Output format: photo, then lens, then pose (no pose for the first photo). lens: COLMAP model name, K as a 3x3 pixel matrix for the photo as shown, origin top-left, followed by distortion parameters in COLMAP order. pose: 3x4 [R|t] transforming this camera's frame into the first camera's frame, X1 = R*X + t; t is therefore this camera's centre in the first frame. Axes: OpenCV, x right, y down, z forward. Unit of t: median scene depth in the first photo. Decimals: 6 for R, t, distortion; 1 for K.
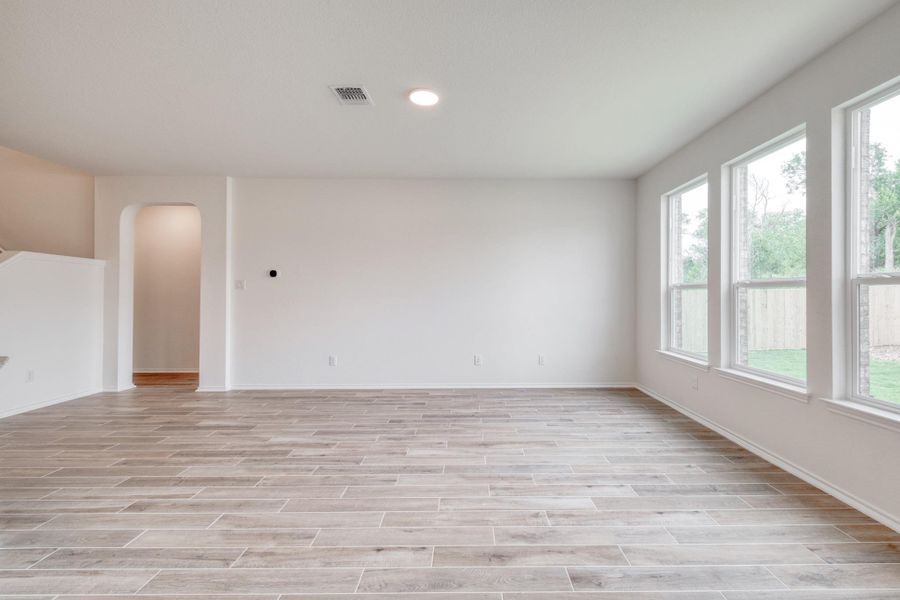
lens RADIAL K [[392.7, 0, 476.0], [0, 392.7, 297.5], [0, 0, 1]] dist [-0.003554, -0.000600]
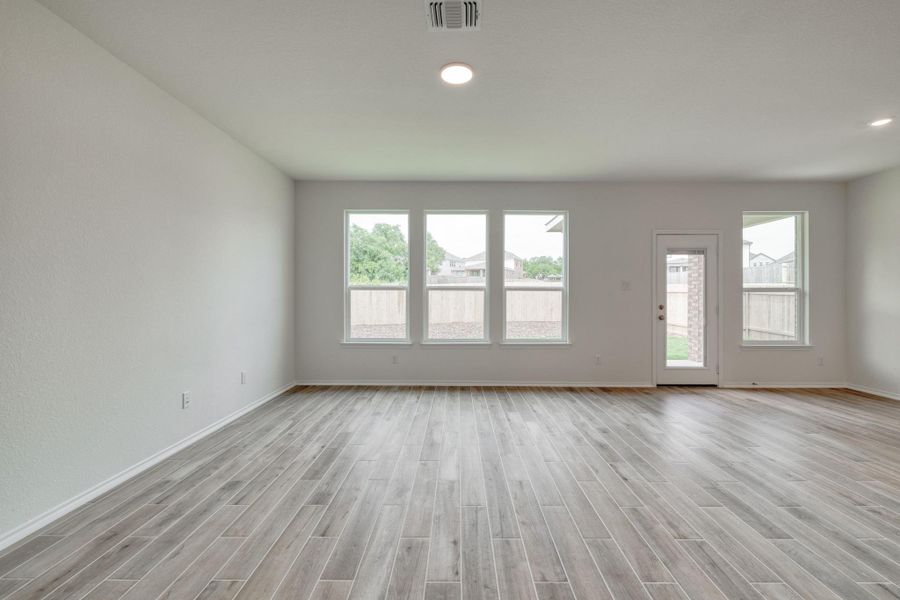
lens RADIAL K [[392.5, 0, 453.6], [0, 392.5, 297.5], [0, 0, 1]] dist [0.001422, -0.000900]
pose [[0.028433, -0.004478, 0.999586, -1.163365], [0.004830, 0.999979, 0.004343, -0.001044], [-0.999584, 0.004704, 0.028454, 1.107946]]
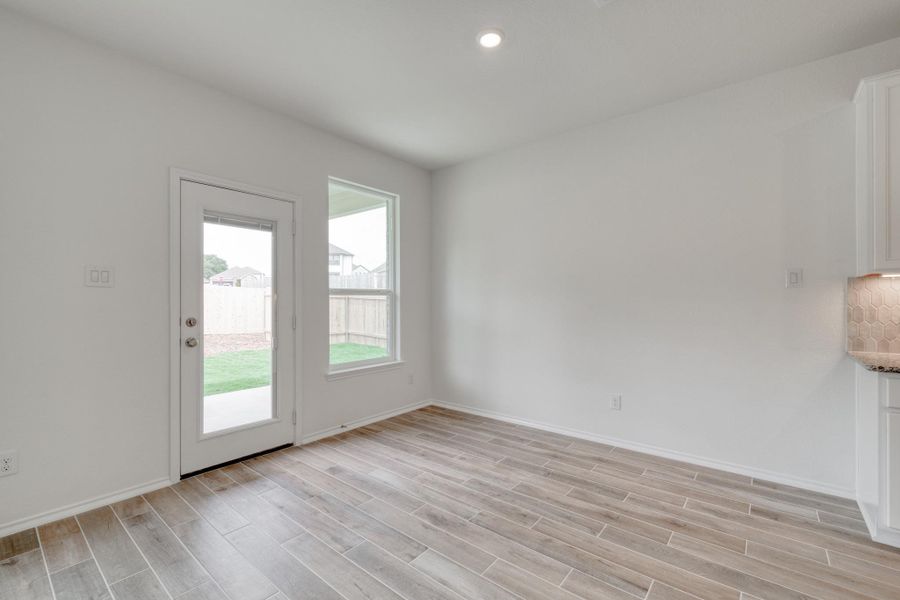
lens RADIAL K [[392.5, 0, 453.6], [0, 392.5, 297.5], [0, 0, 1]] dist [0.001422, -0.000900]
pose [[-0.763234, 0.003731, 0.646112, -0.330677], [0.002712, 0.999993, -0.002571, 0.001442], [-0.646117, -0.000210, -0.763238, 0.452037]]
